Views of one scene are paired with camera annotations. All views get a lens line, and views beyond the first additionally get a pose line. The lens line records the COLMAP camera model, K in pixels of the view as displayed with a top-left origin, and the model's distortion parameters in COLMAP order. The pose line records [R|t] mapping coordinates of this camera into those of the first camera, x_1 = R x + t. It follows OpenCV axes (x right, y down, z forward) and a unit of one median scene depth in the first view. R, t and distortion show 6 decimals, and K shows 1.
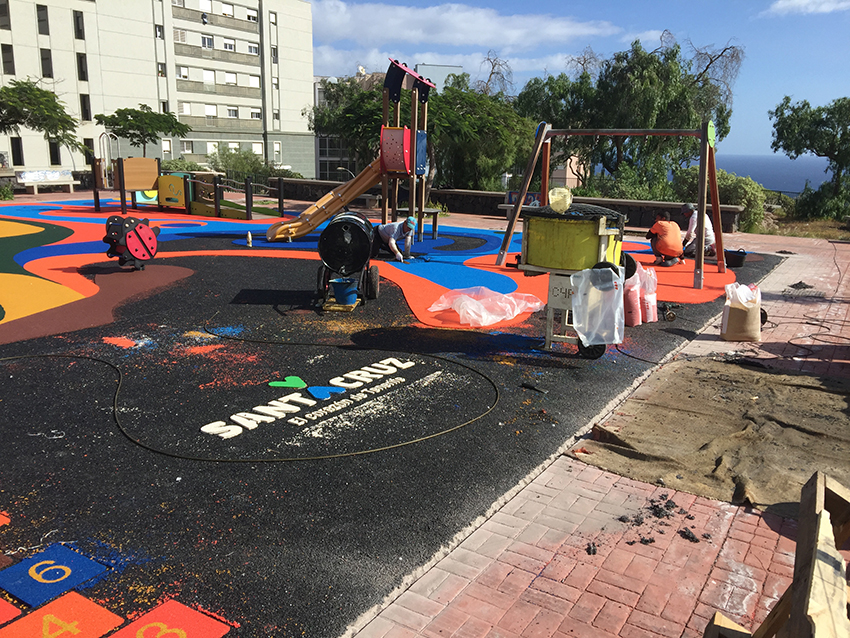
lens RADIAL K [[712.5, 0, 422.1], [0, 712.5, 315.2], [0, 0, 1]] dist [0.061332, -0.083182]
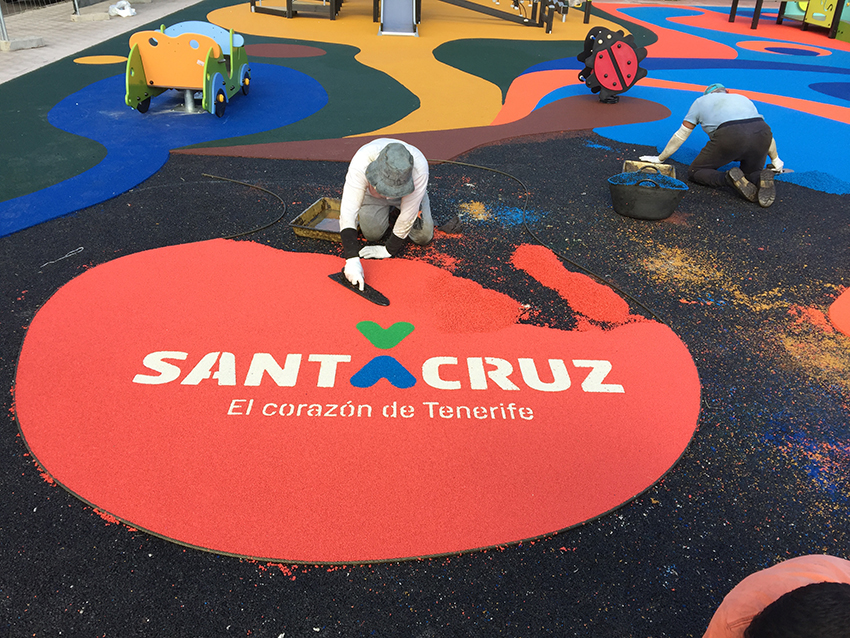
lens RADIAL K [[712.5, 0, 431.0], [0, 712.5, 315.9], [0, 0, 1]] dist [0.061332, -0.083182]
pose [[0.585891, 0.391009, -0.709819, 0.065716], [-0.207531, 0.919084, 0.334986, -0.032562], [0.783366, -0.048956, 0.619630, 0.156620]]
